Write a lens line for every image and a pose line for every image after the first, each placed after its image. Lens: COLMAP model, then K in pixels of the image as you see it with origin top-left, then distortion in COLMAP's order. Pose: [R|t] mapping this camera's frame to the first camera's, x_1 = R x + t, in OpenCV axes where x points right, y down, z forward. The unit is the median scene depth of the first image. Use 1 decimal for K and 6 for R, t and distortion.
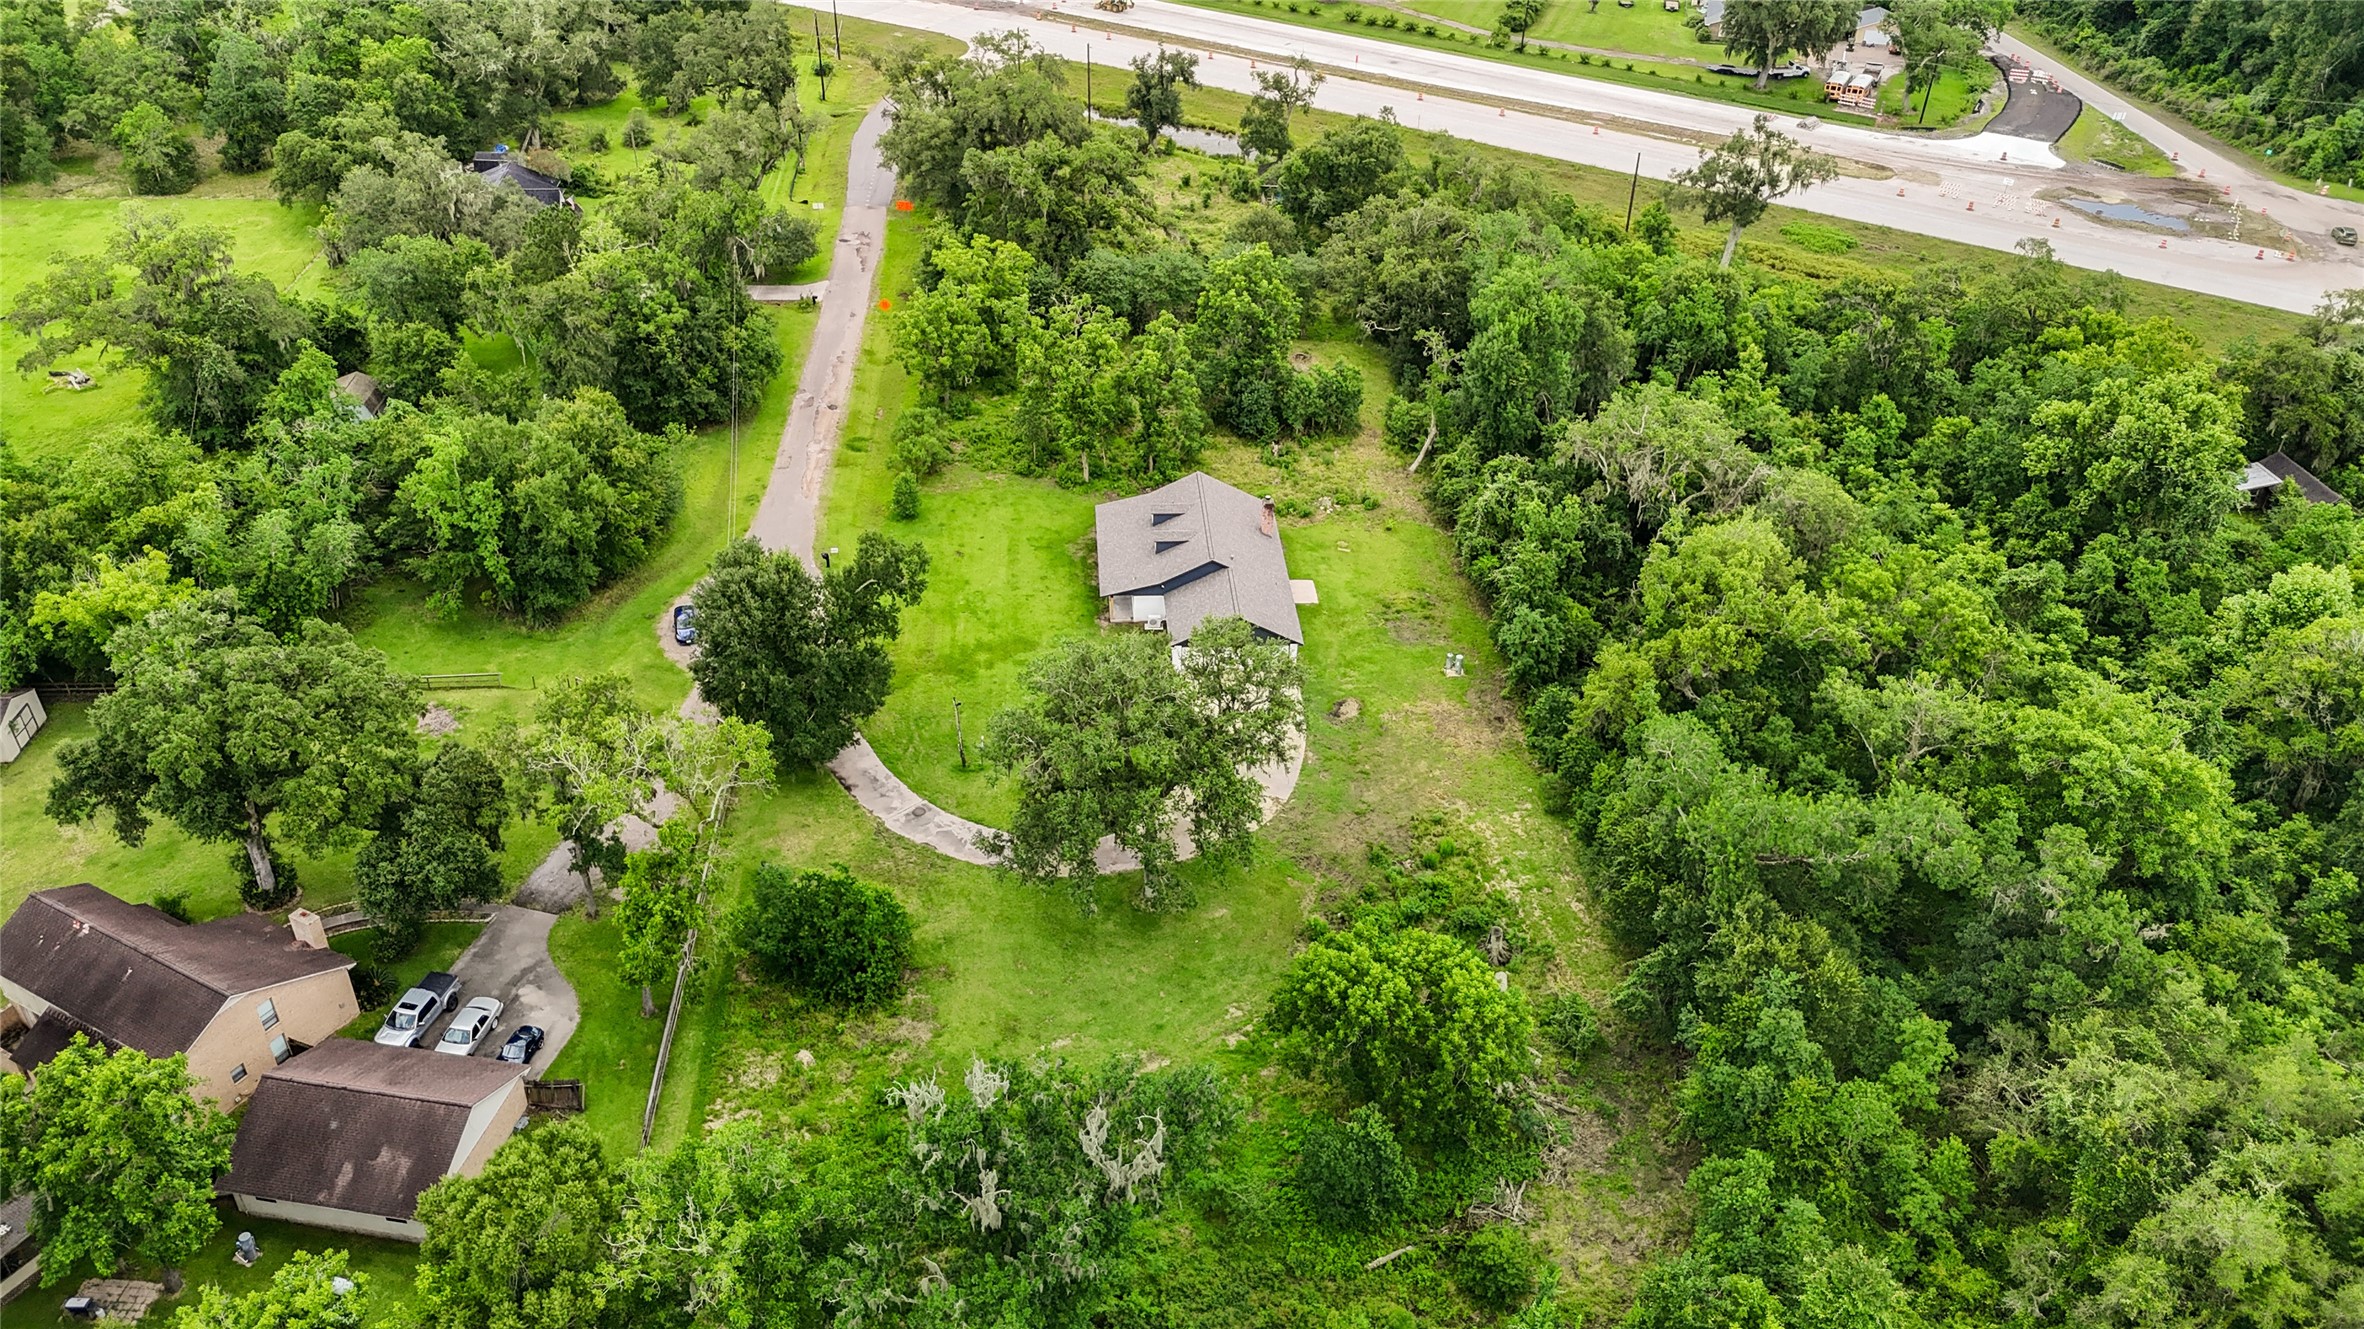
lens RADIAL K [[1731.5, 0, 1183.7], [0, 1731.5, 663.1], [0, 0, 1]] dist [0.044534, -0.025322]
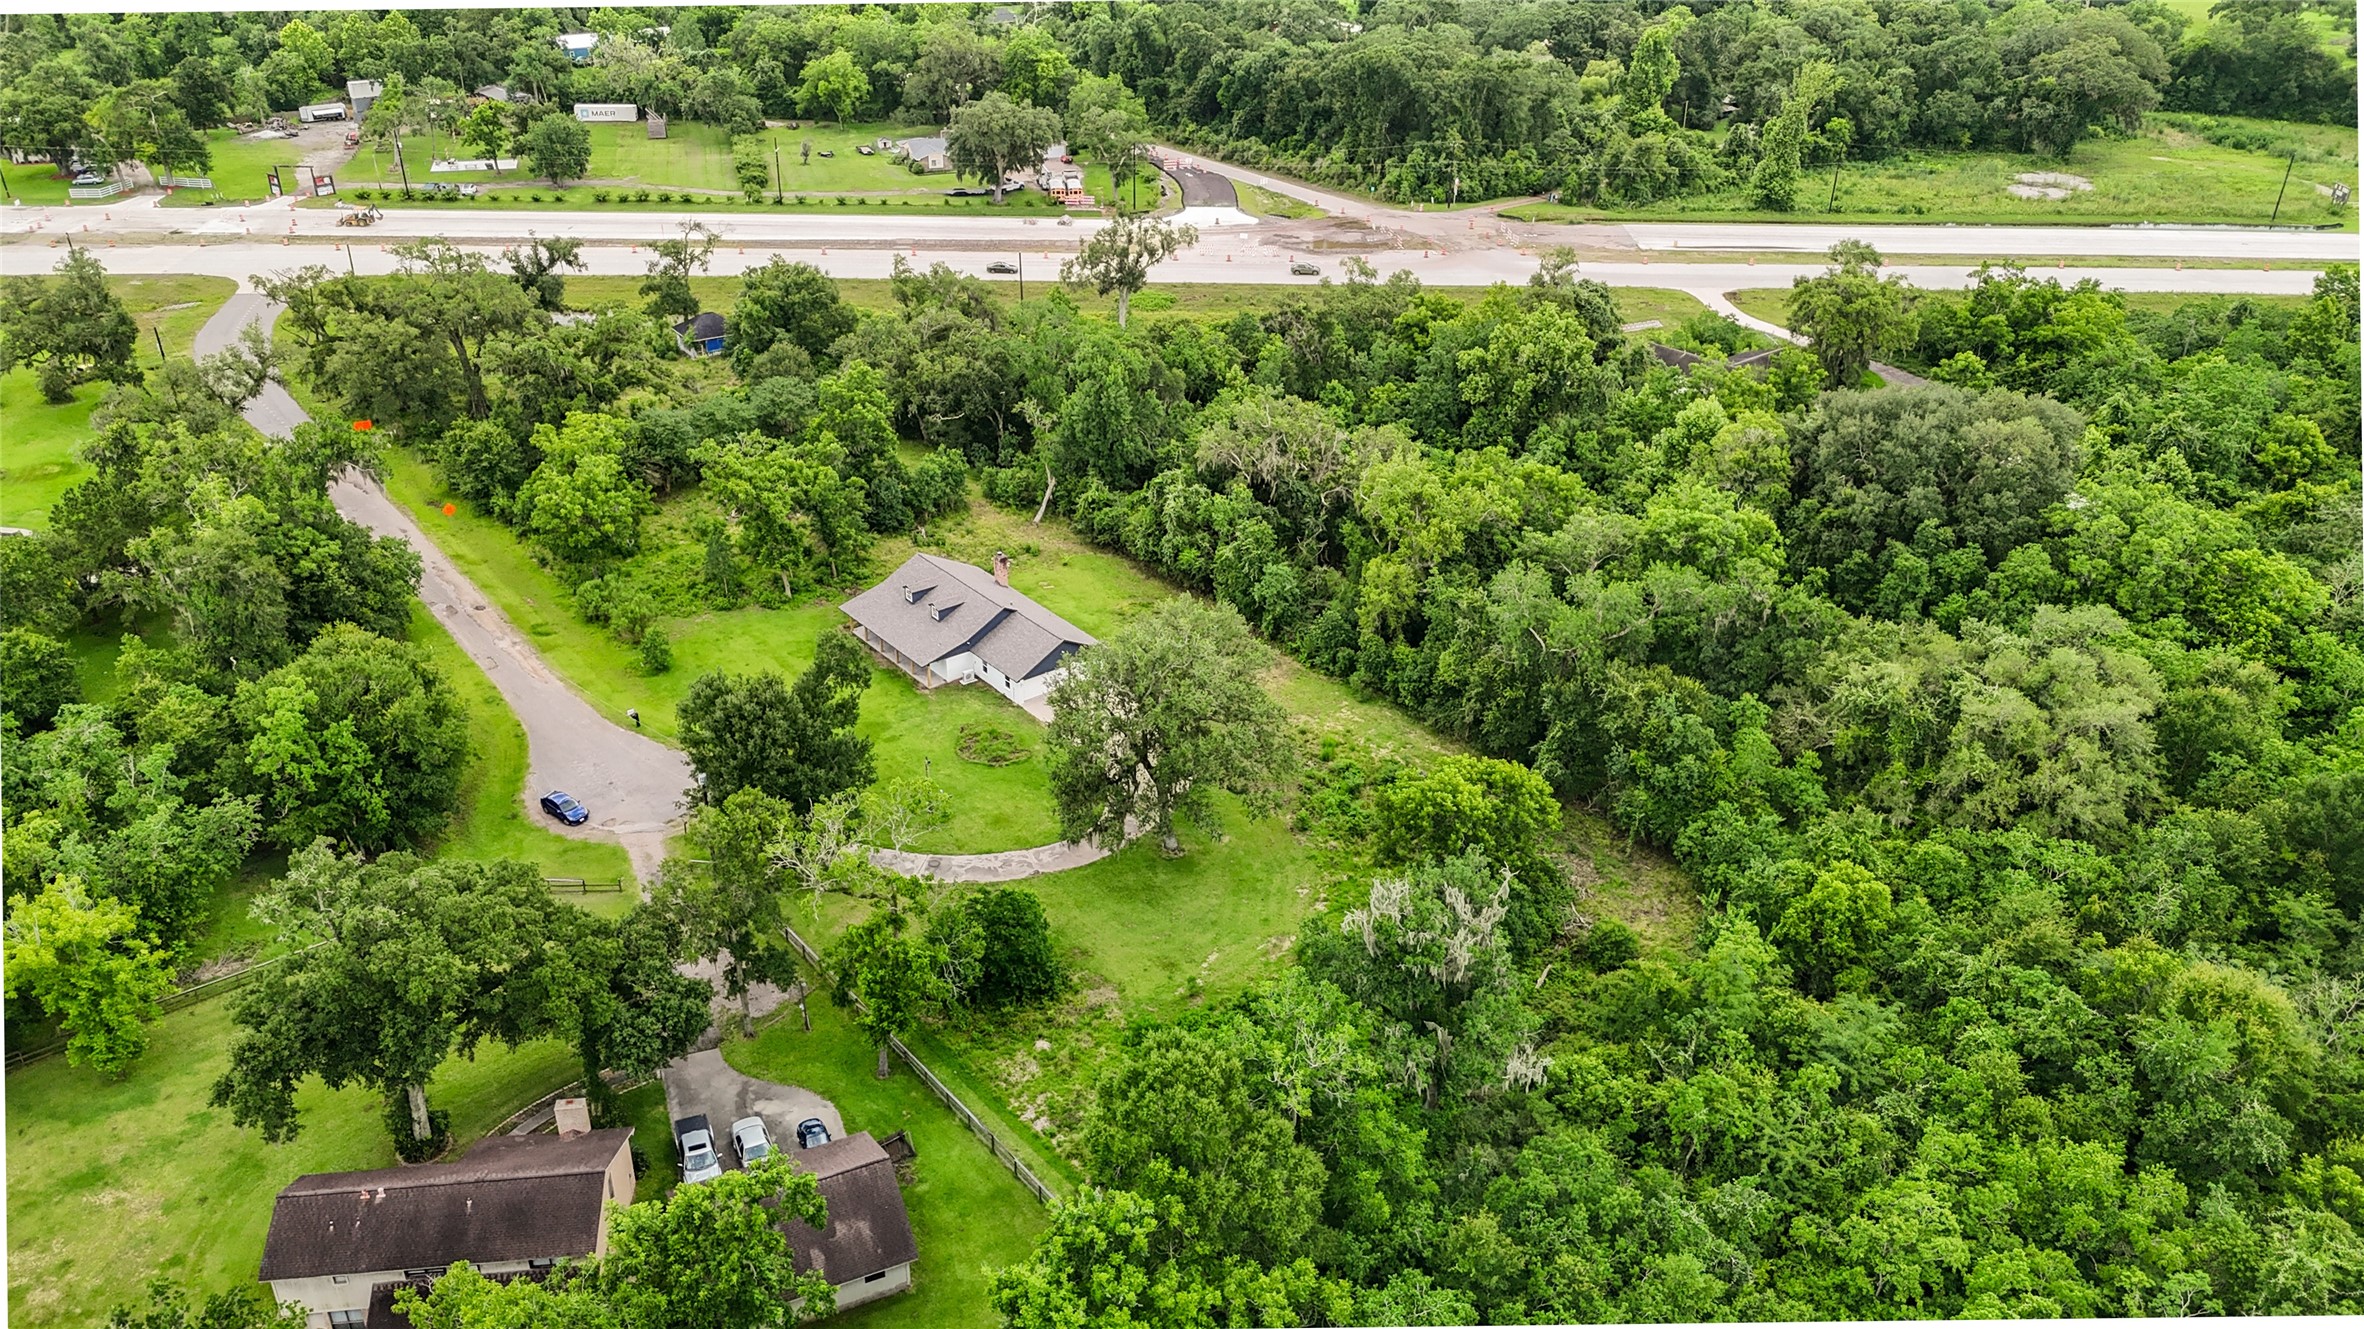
lens RADIAL K [[1731.5, 0, 1182.5], [0, 1731.5, 665.6], [0, 0, 1]] dist [0.044534, -0.025322]
pose [[0.825545, -0.279500, 0.490260, -0.248781], [0.322232, 0.946656, -0.002909, 0.009927], [-0.463295, 0.160379, 0.871571, -0.027711]]
